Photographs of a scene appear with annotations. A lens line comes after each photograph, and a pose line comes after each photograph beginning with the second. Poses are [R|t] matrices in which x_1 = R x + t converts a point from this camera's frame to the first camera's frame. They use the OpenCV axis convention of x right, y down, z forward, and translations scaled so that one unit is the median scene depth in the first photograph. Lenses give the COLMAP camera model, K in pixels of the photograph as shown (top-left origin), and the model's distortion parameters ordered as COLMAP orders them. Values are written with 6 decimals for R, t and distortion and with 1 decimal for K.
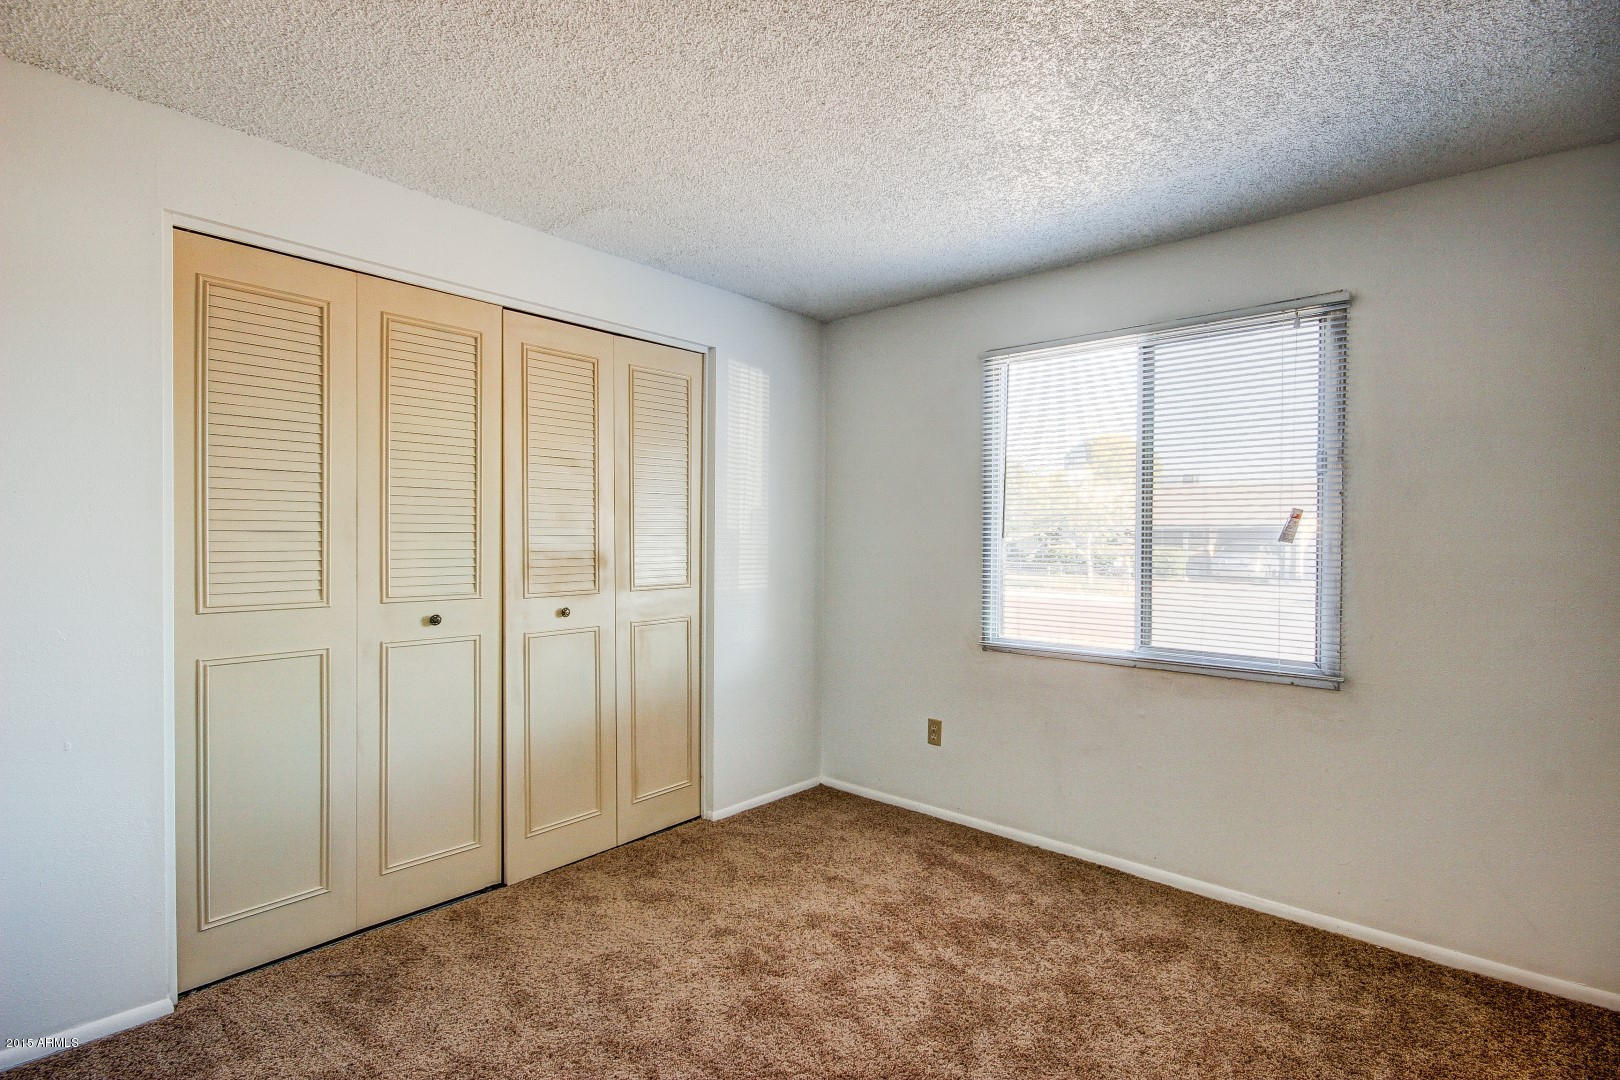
lens RADIAL K [[762.5, 0, 819.3], [0, 762.5, 545.6], [0, 0, 1]] dist [0.008975, -0.010006]
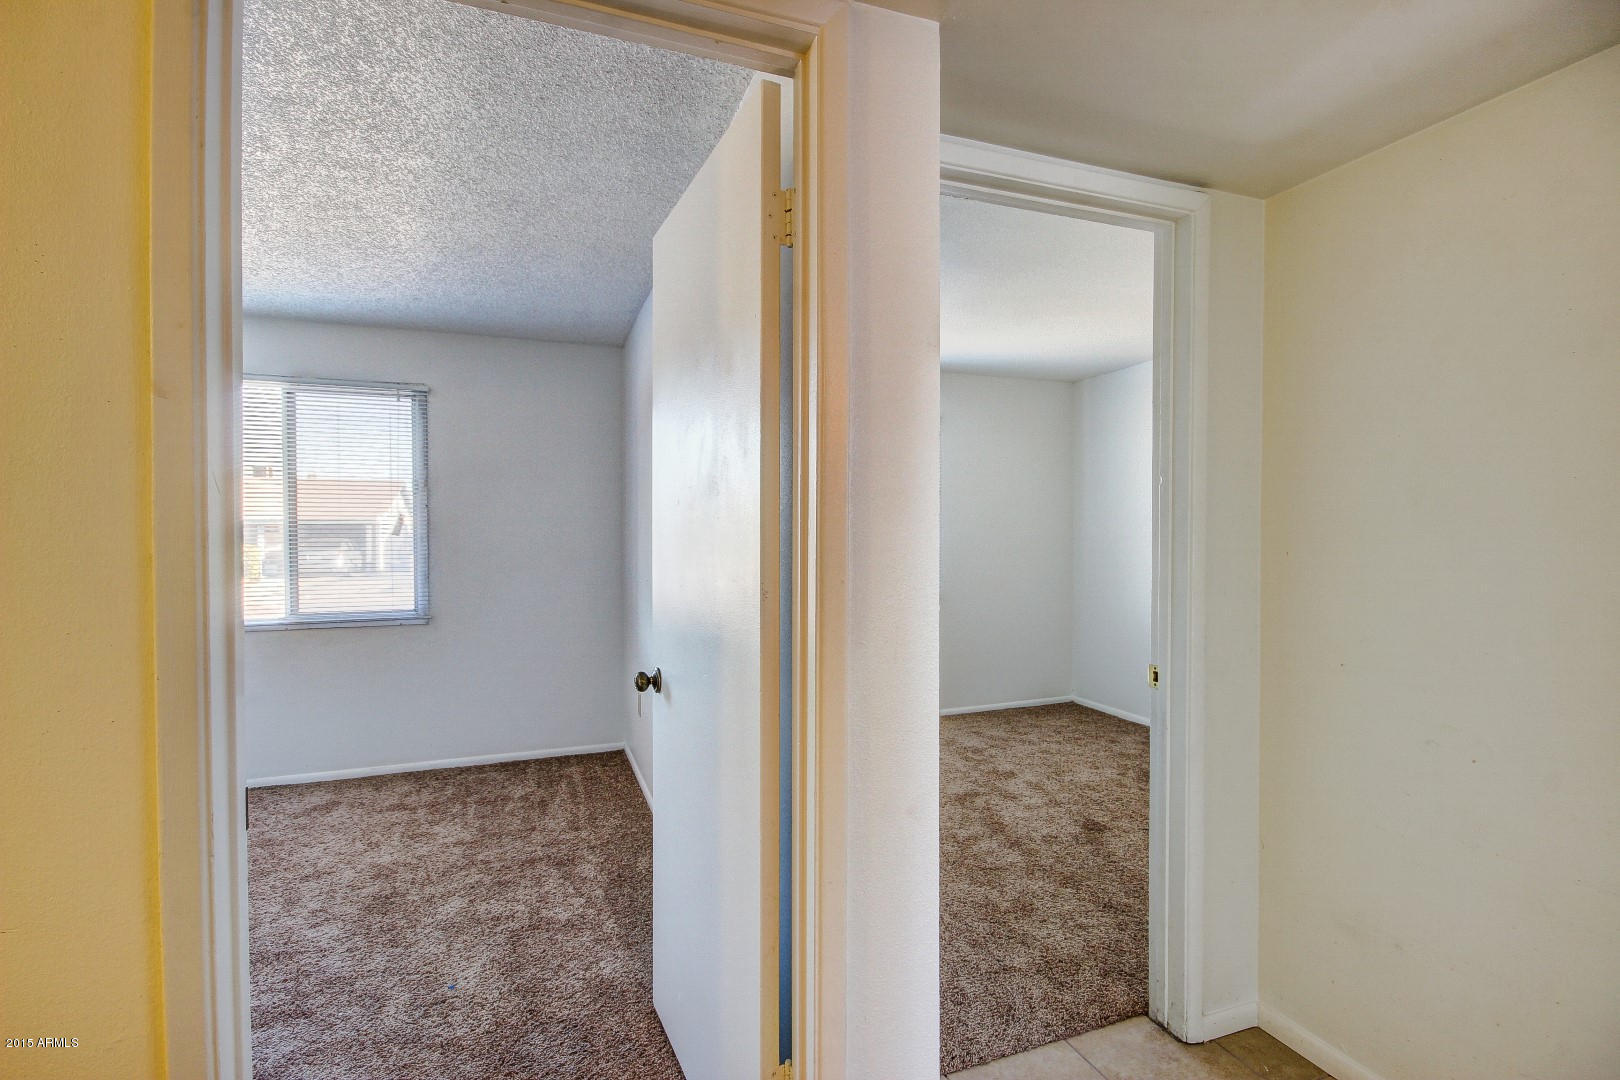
lens RADIAL K [[762.5, 0, 819.3], [0, 762.5, 545.6], [0, 0, 1]] dist [0.008975, -0.010006]
pose [[0.466609, -0.023541, 0.884150, -0.400802], [0.016507, 0.999703, 0.017907, 0.003750], [-0.884310, 0.006239, 0.466859, -0.547052]]
